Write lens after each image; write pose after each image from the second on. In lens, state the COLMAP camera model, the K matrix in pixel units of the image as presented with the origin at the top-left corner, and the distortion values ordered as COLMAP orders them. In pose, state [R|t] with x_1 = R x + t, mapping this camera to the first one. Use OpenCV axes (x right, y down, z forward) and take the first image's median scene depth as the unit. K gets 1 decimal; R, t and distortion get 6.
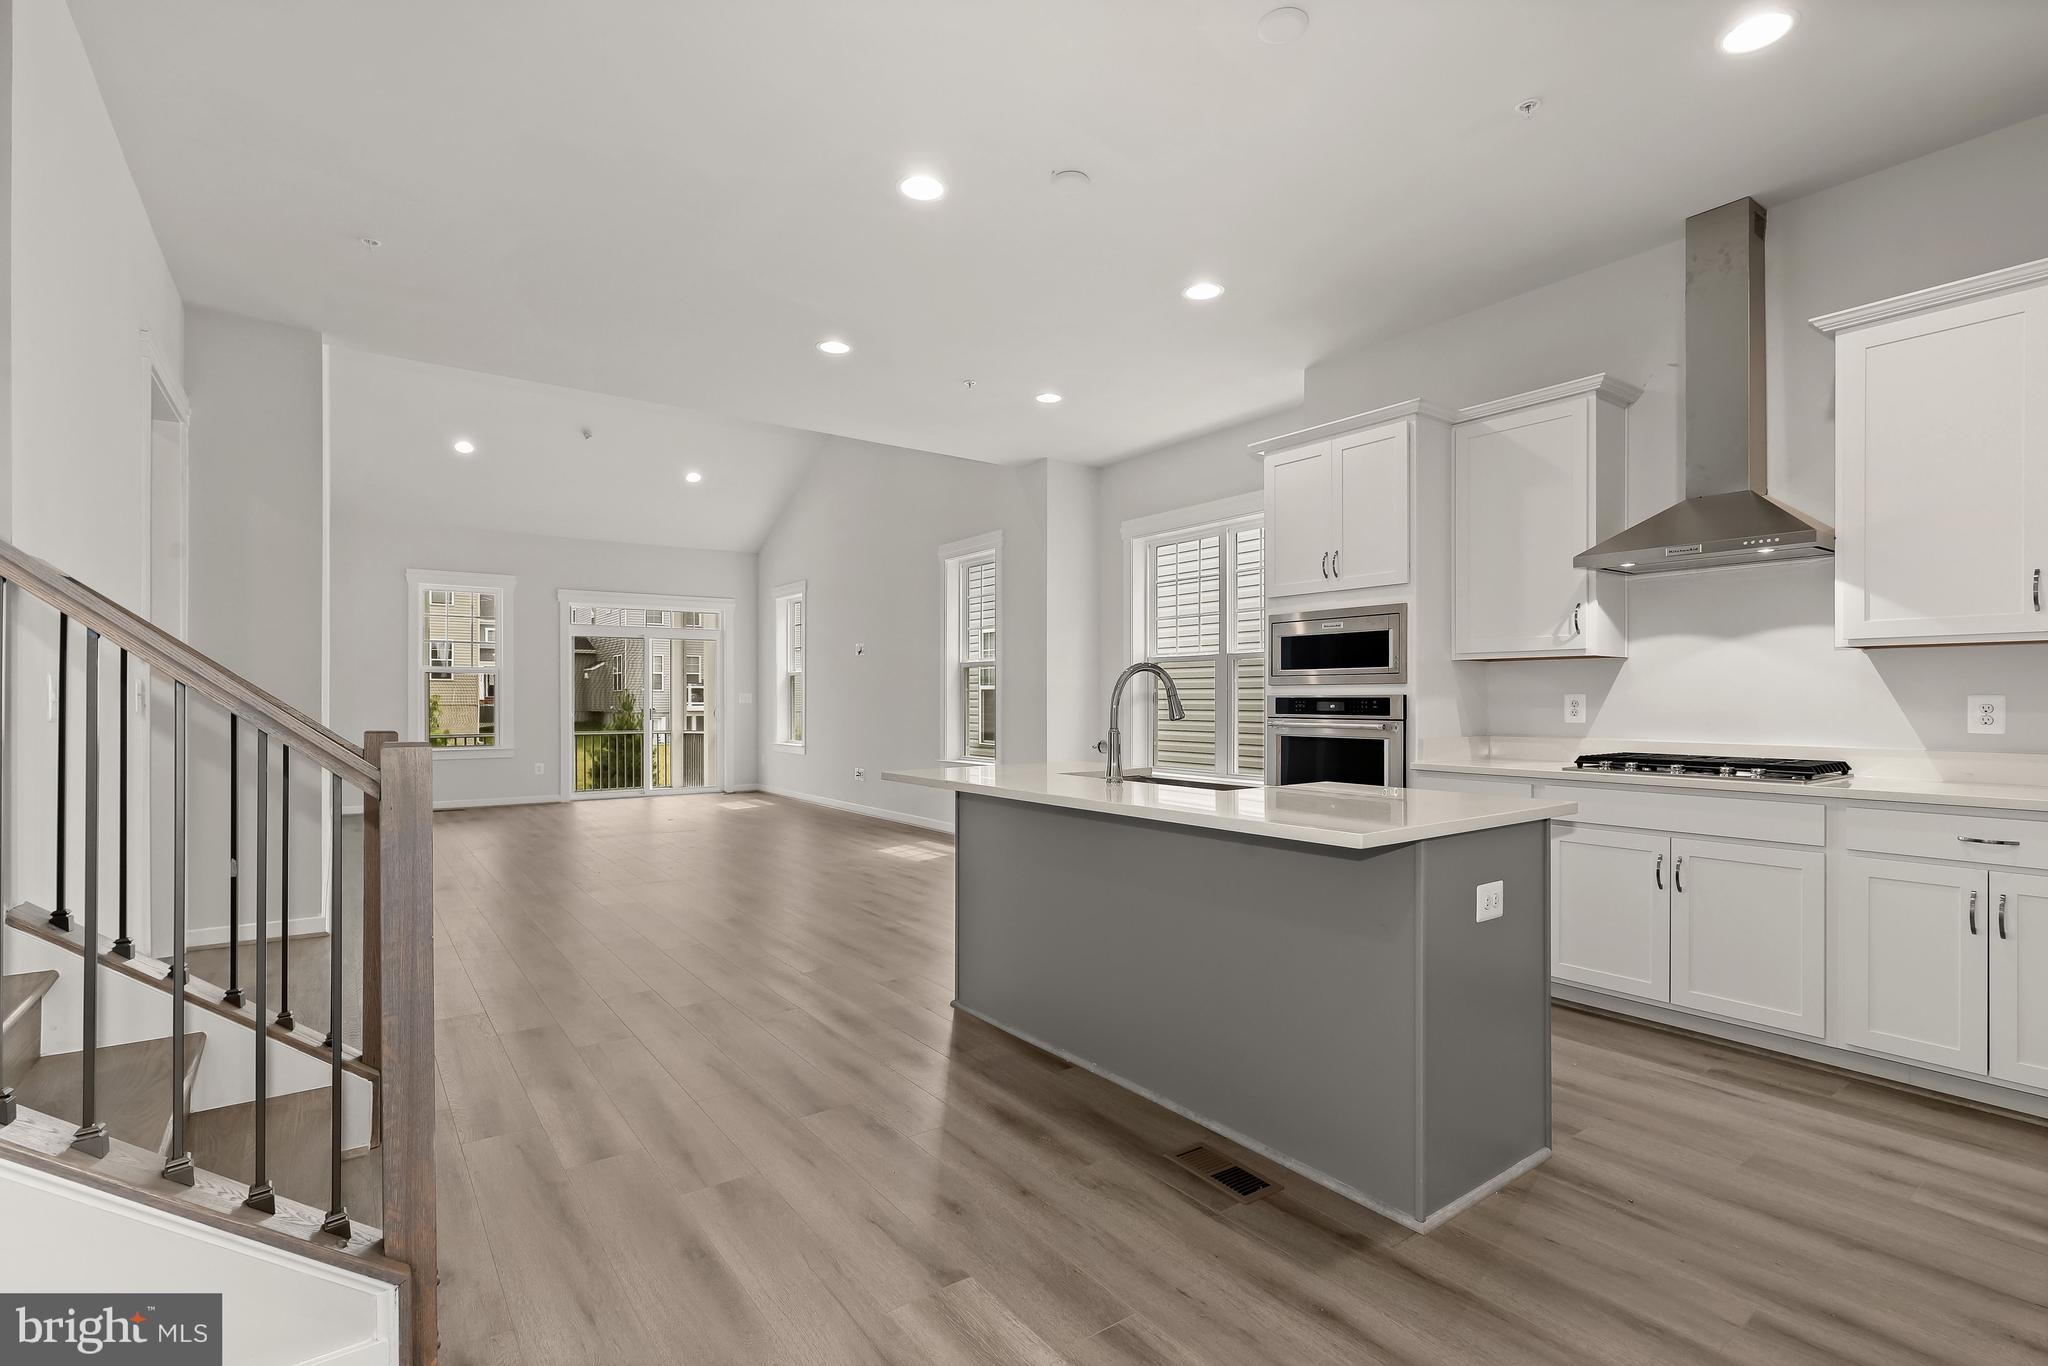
lens RADIAL K [[945.6, 0, 1038.2], [0, 945.6, 699.2], [0, 0, 1]] dist [-0.001717, 0.000051]
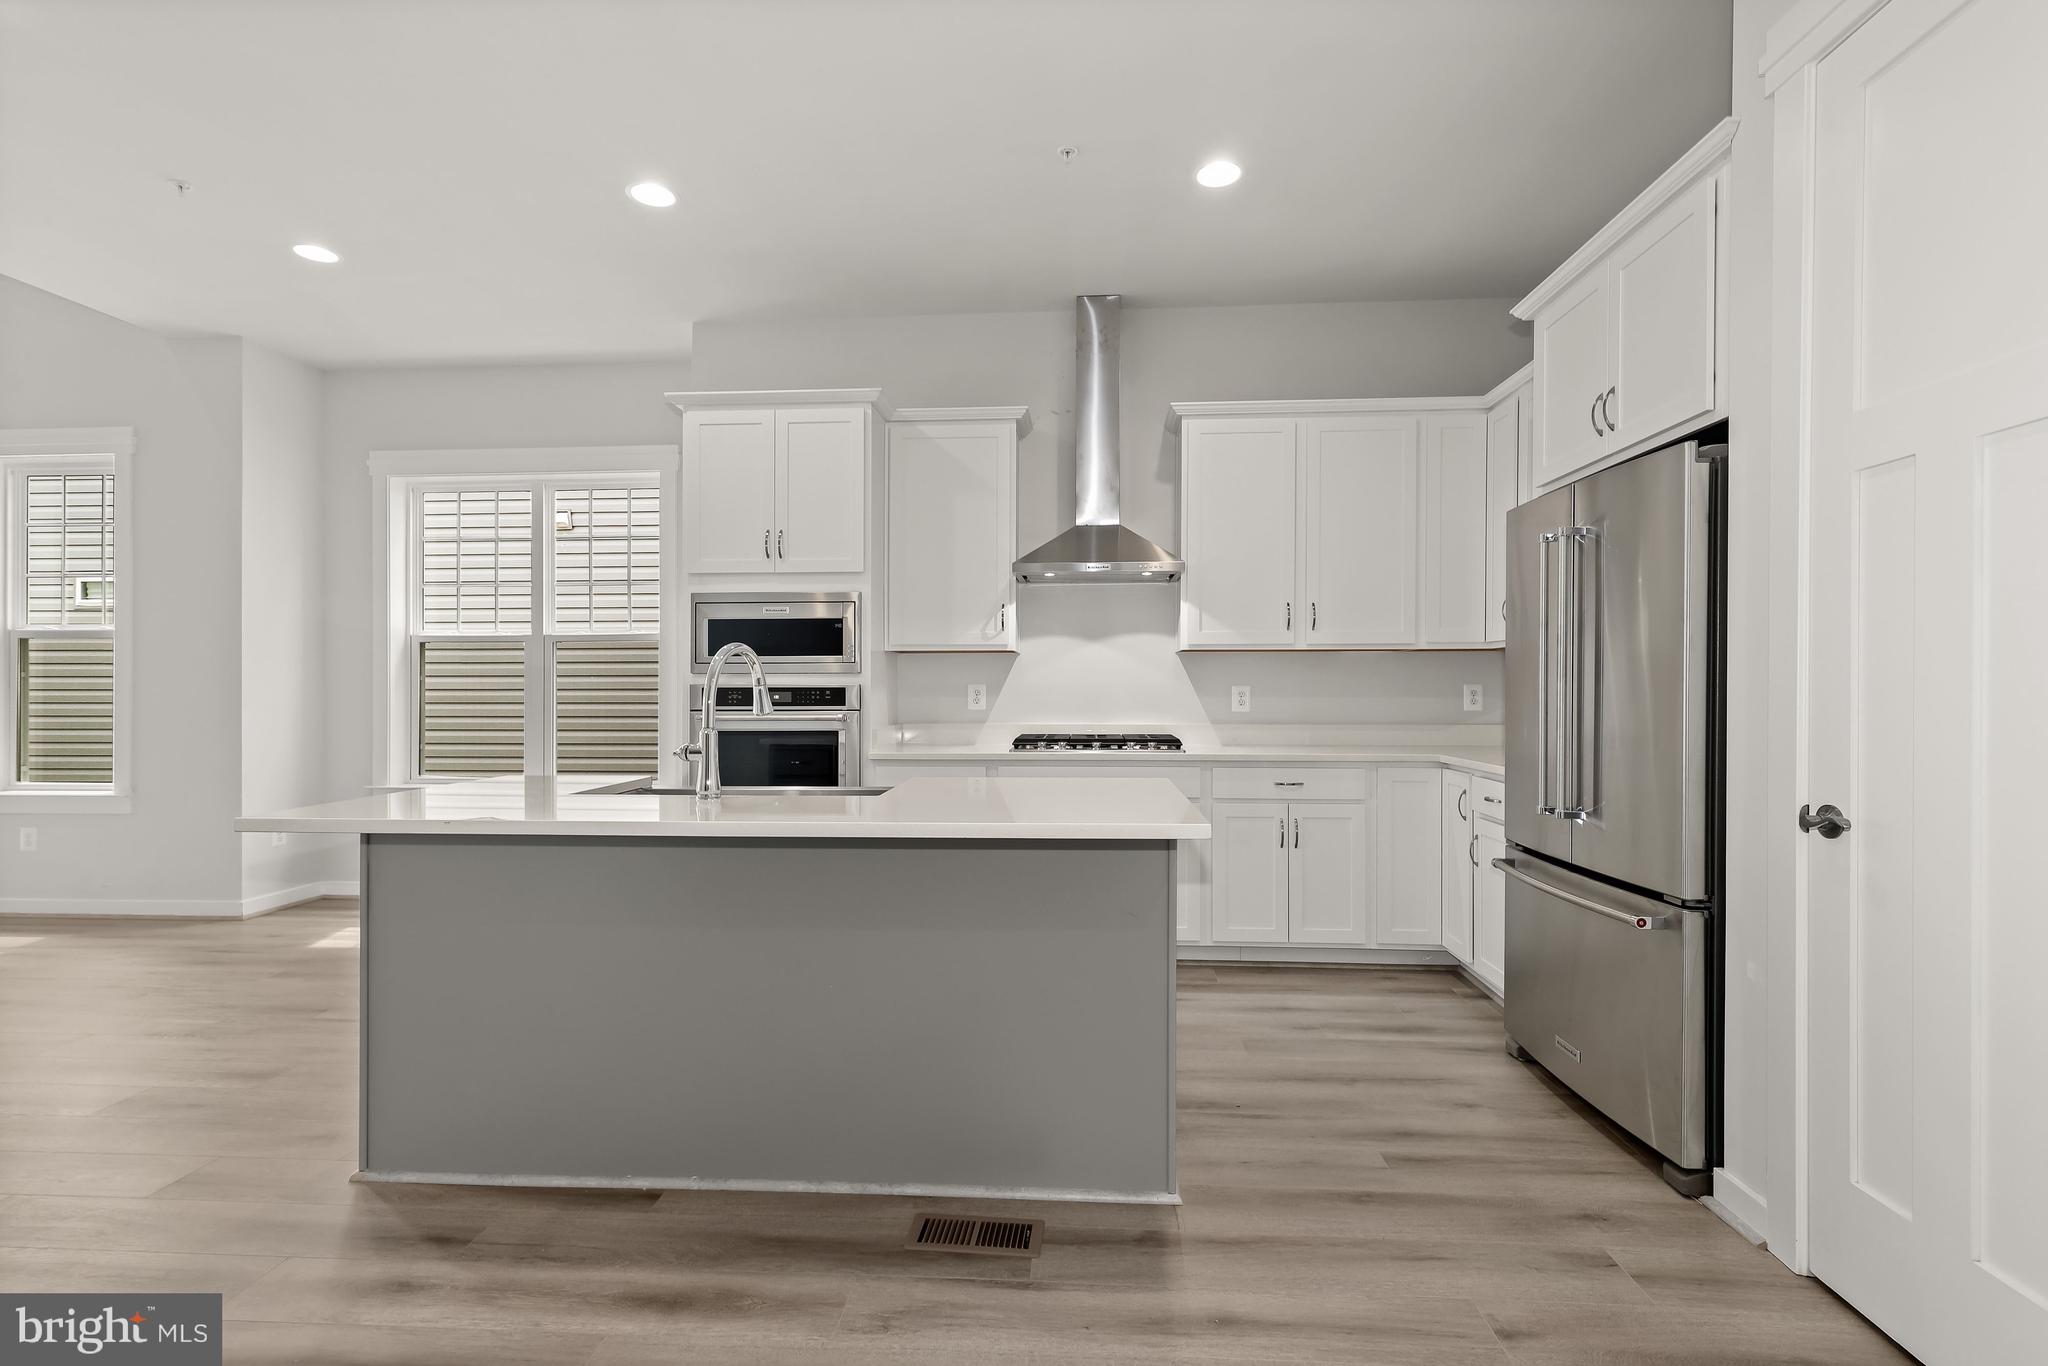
lens RADIAL K [[935.7, 0, 1028.2], [0, 935.7, 688.0], [0, 0, 1]] dist [0.001030, 0.000521]
pose [[0.646040, -0.001222, 0.763302, -0.251576], [0.001871, 0.999998, 0.000018, -0.000933], [-0.763301, 0.001416, 0.646042, 0.238967]]
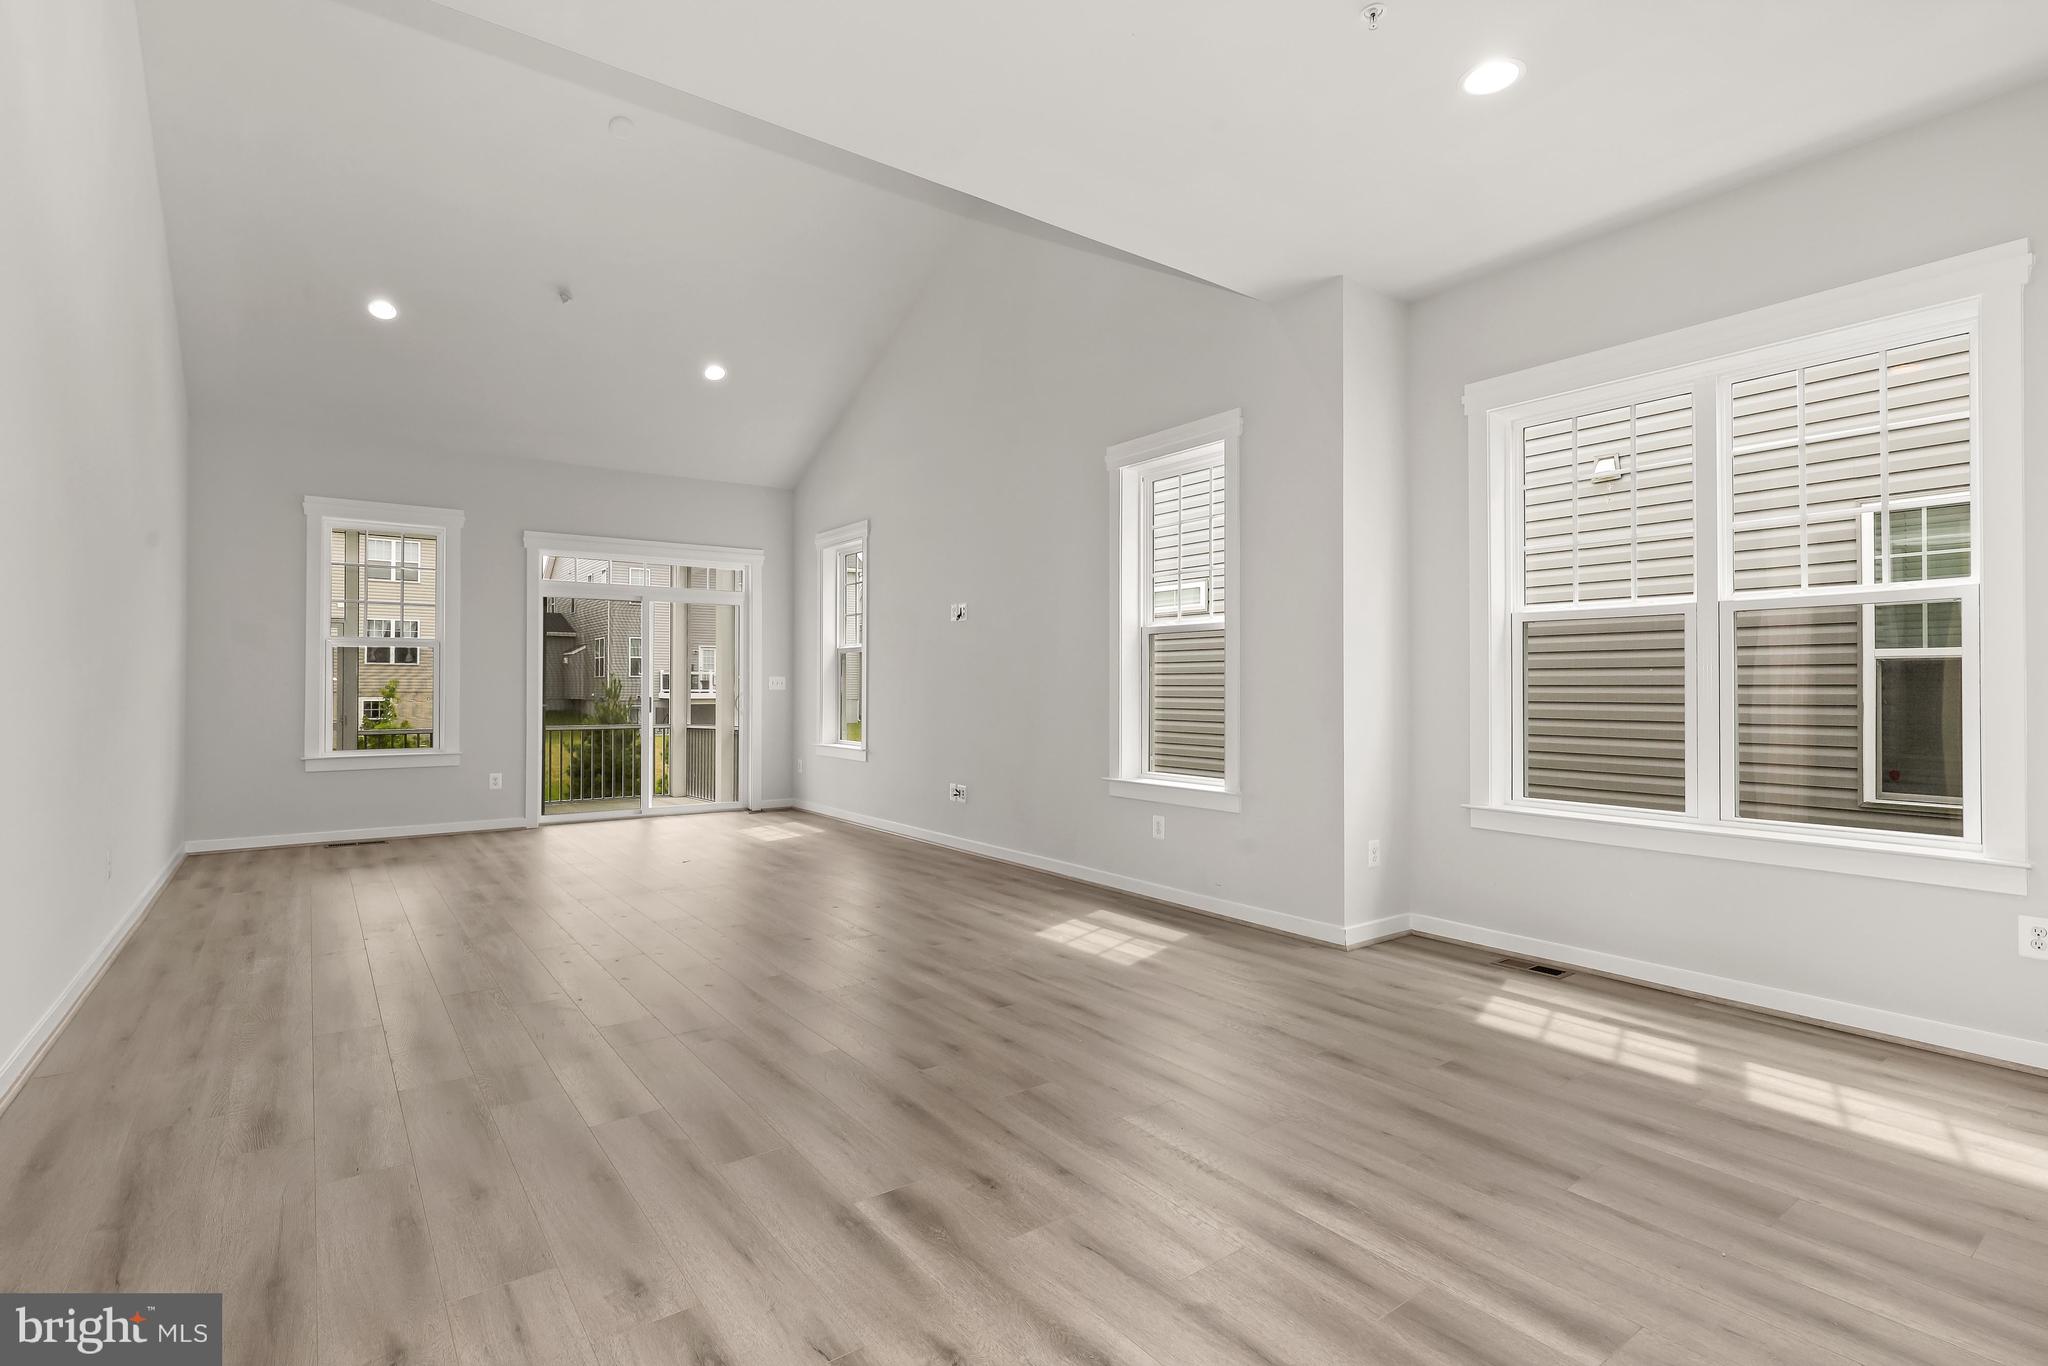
lens RADIAL K [[967.9, 0, 1028.6], [0, 967.9, 680.1], [0, 0, 1]] dist [-0.001538, -0.000779]
pose [[0.999998, 0.002188, 0.000053, -0.336140], [-0.002187, 0.999969, -0.007560, 0.005371], [-0.000070, 0.007560, 0.999971, 0.716140]]
